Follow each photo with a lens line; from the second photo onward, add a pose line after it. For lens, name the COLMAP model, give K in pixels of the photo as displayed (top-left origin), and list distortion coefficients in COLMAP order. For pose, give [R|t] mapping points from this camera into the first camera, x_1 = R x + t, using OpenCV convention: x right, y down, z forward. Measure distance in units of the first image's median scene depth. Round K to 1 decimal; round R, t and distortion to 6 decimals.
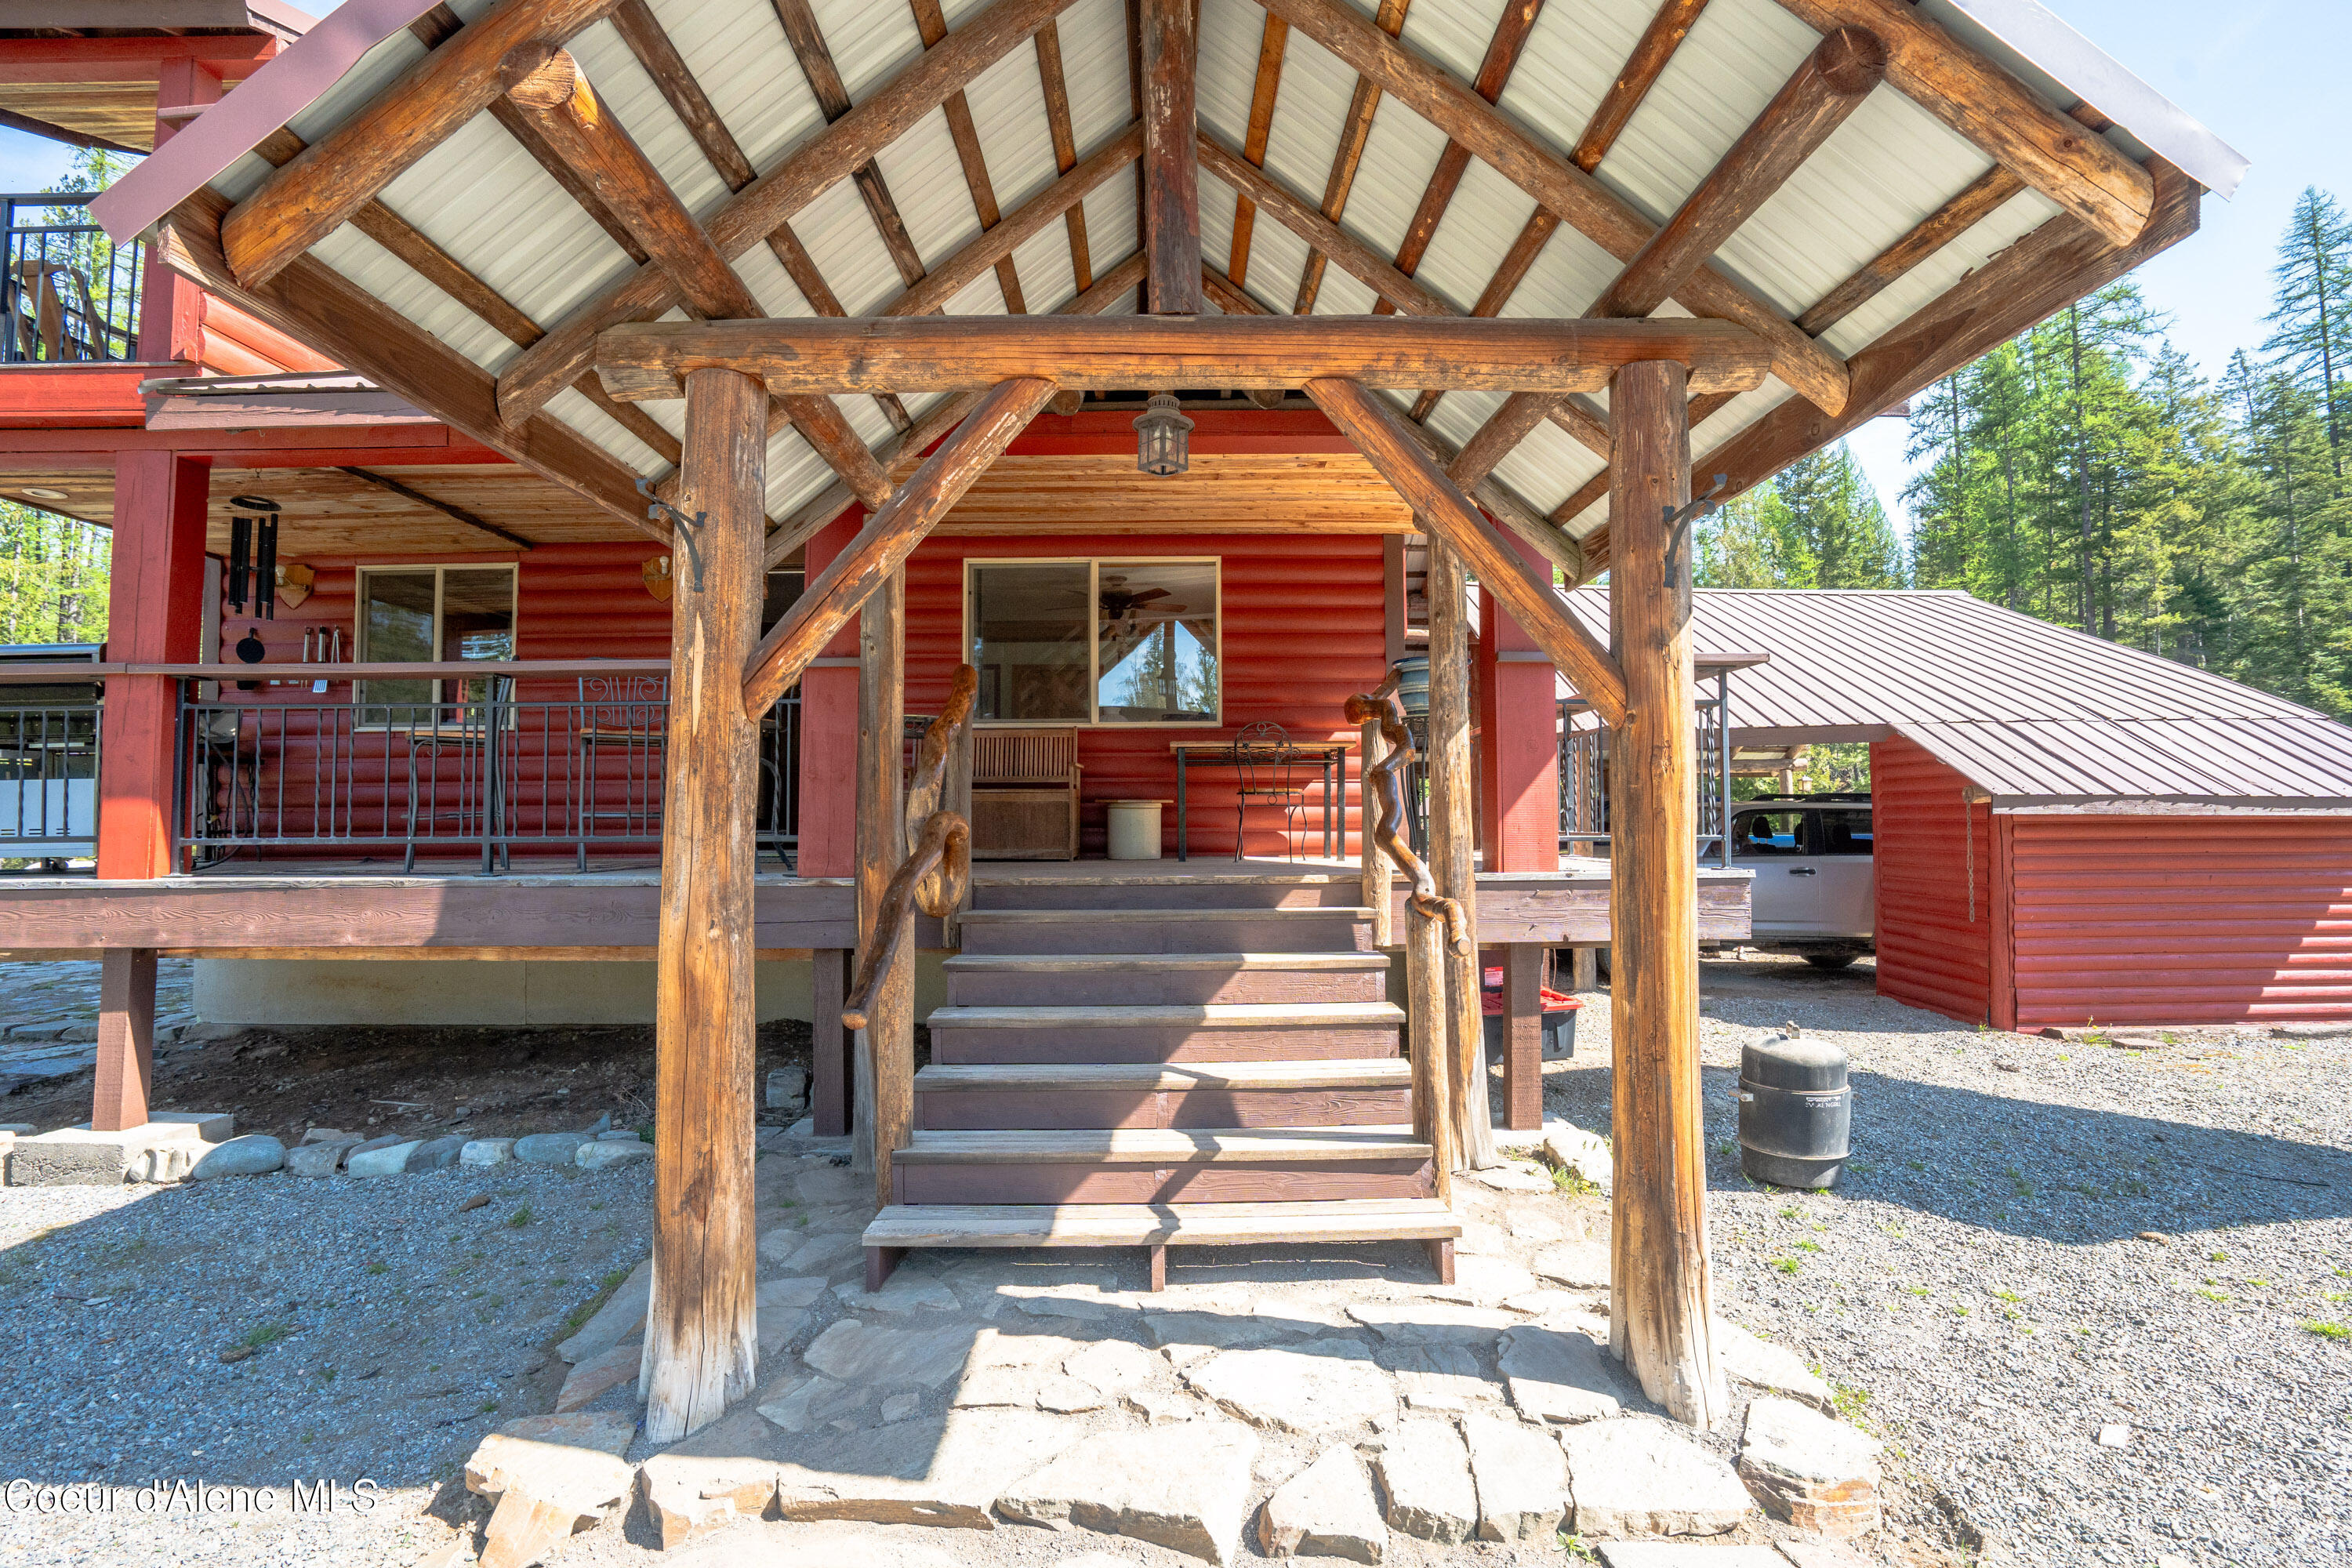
lens RADIAL K [[1064.2, 0, 1176.2], [0, 1064.2, 749.5], [0, 0, 1]] dist [-0.002260, -0.000433]
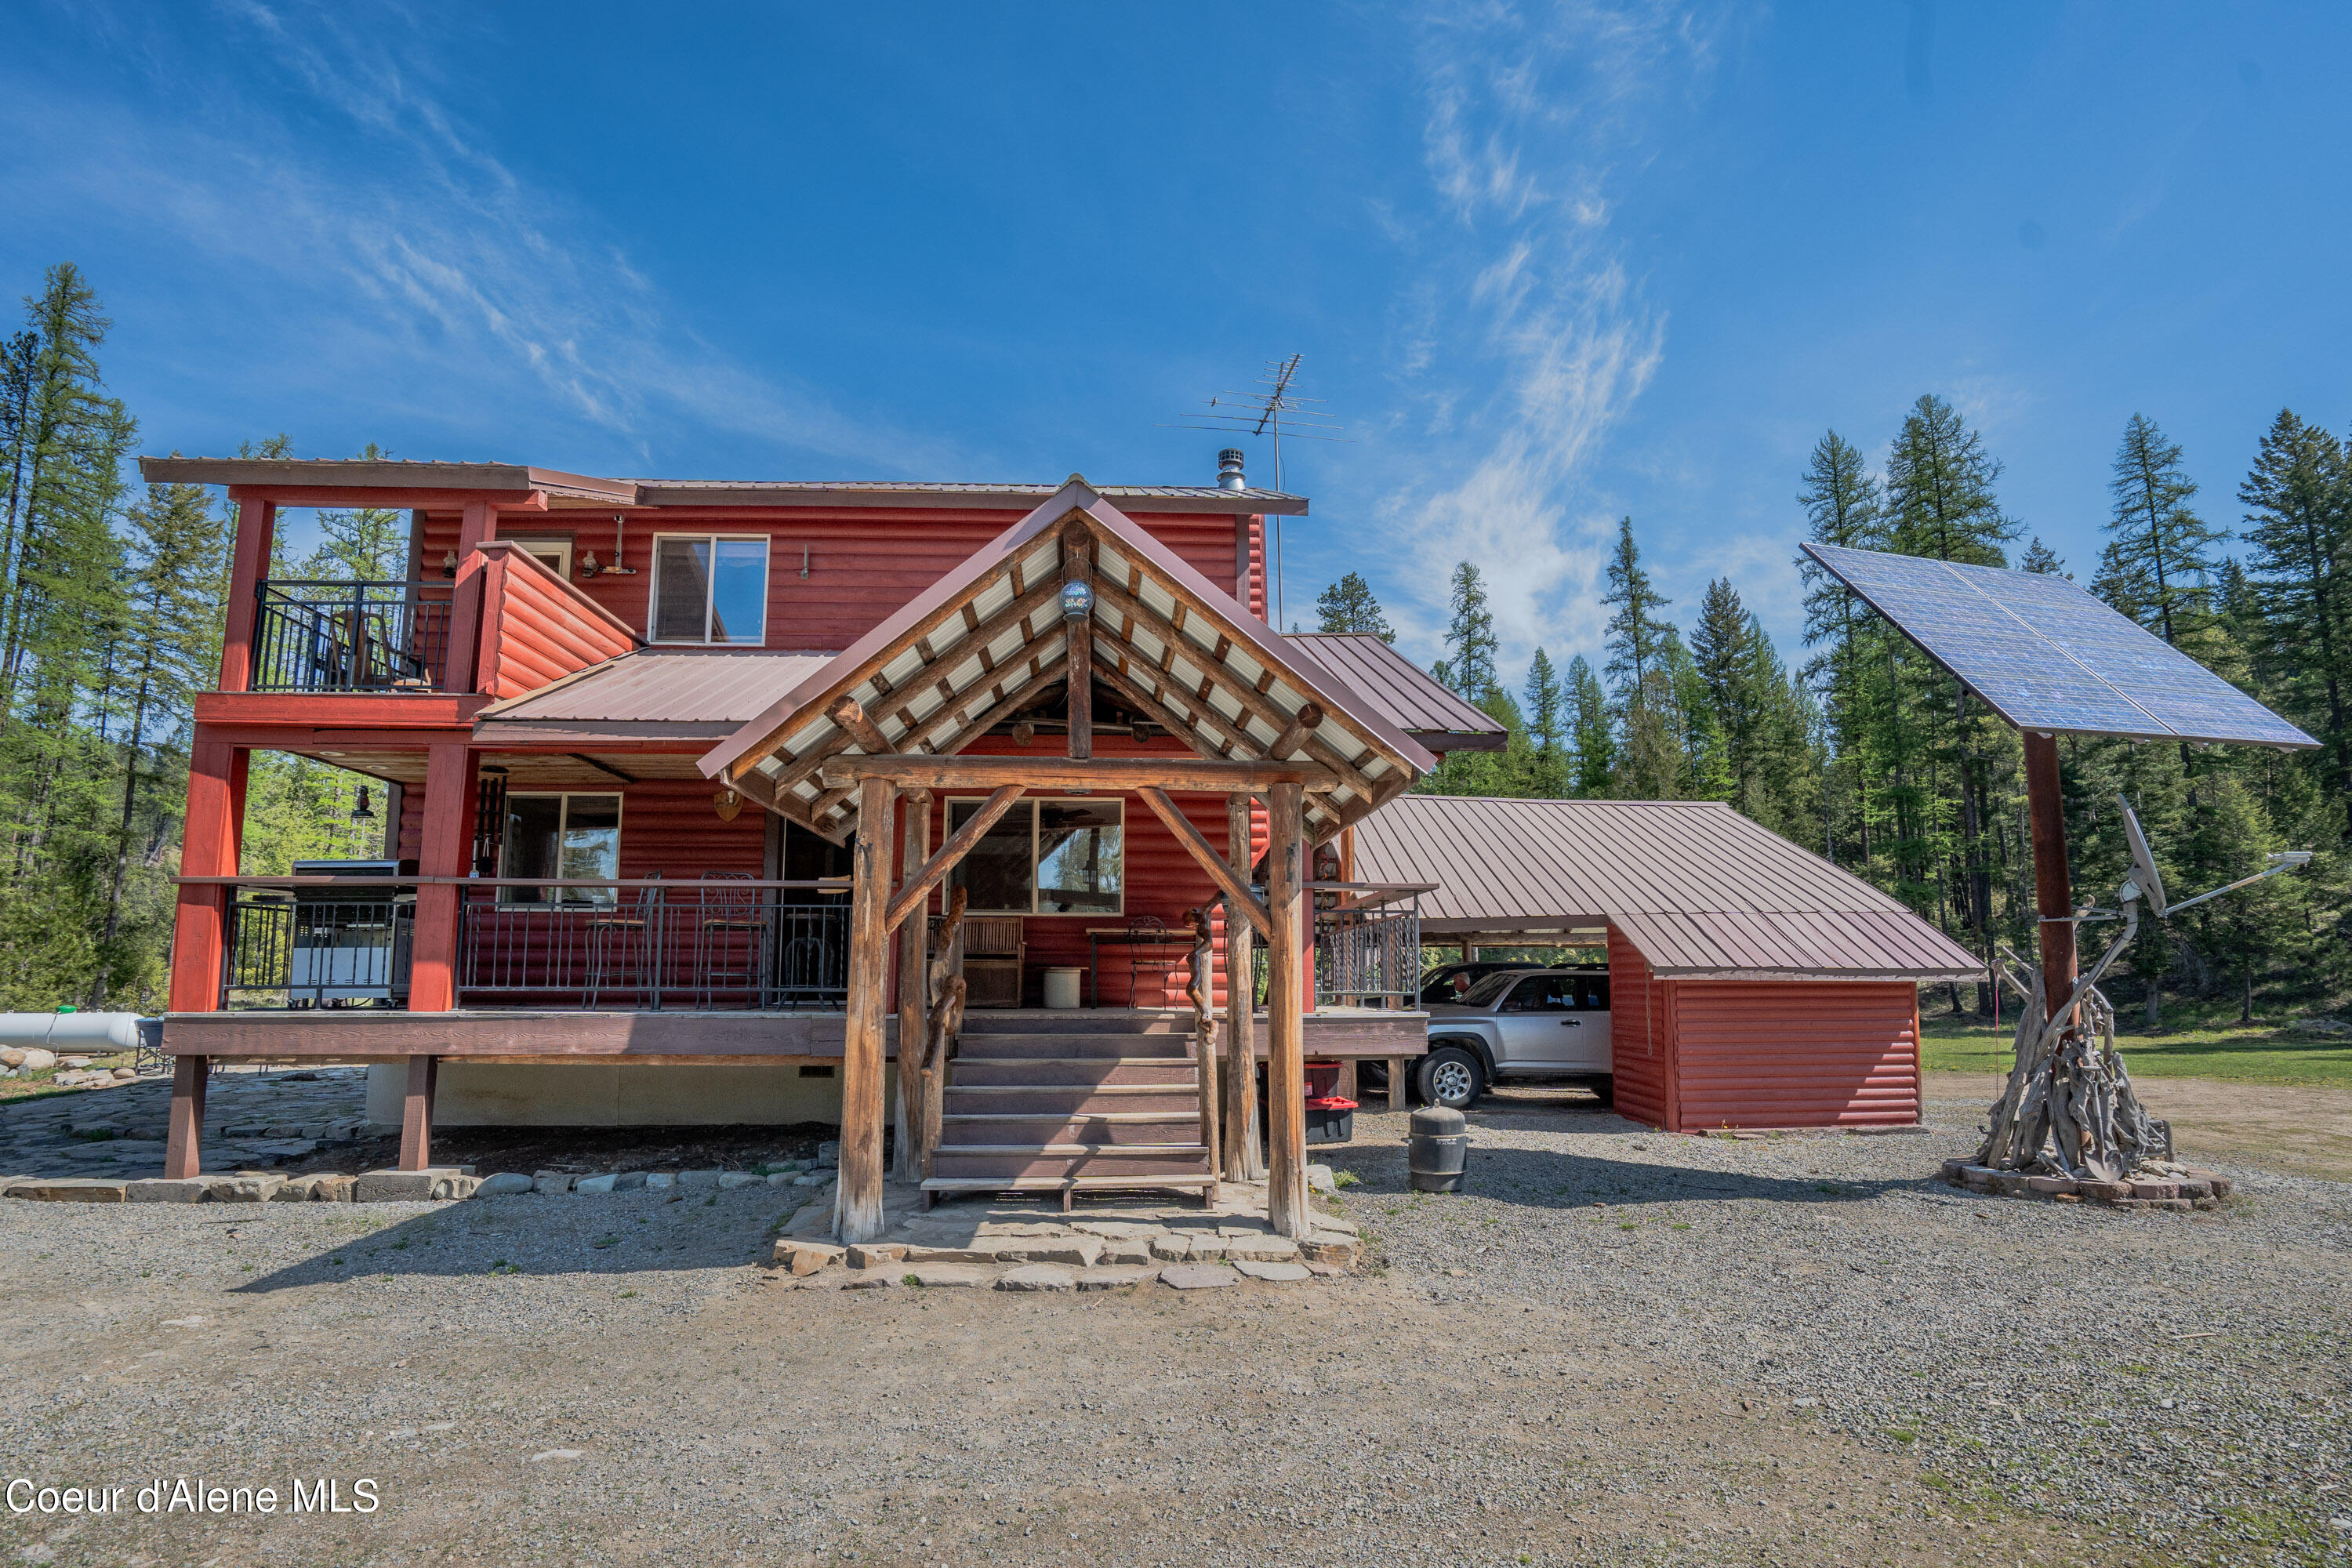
lens RADIAL K [[1090.1, 0, 1172.1], [0, 1090.1, 849.6], [0, 0, 1]] dist [-0.038759, 0.010984]
pose [[0.998392, 0.013118, 0.055151, 0.034366], [-0.010063, 0.998419, -0.055304, -0.040207], [-0.055789, 0.054660, 0.996945, -0.634439]]
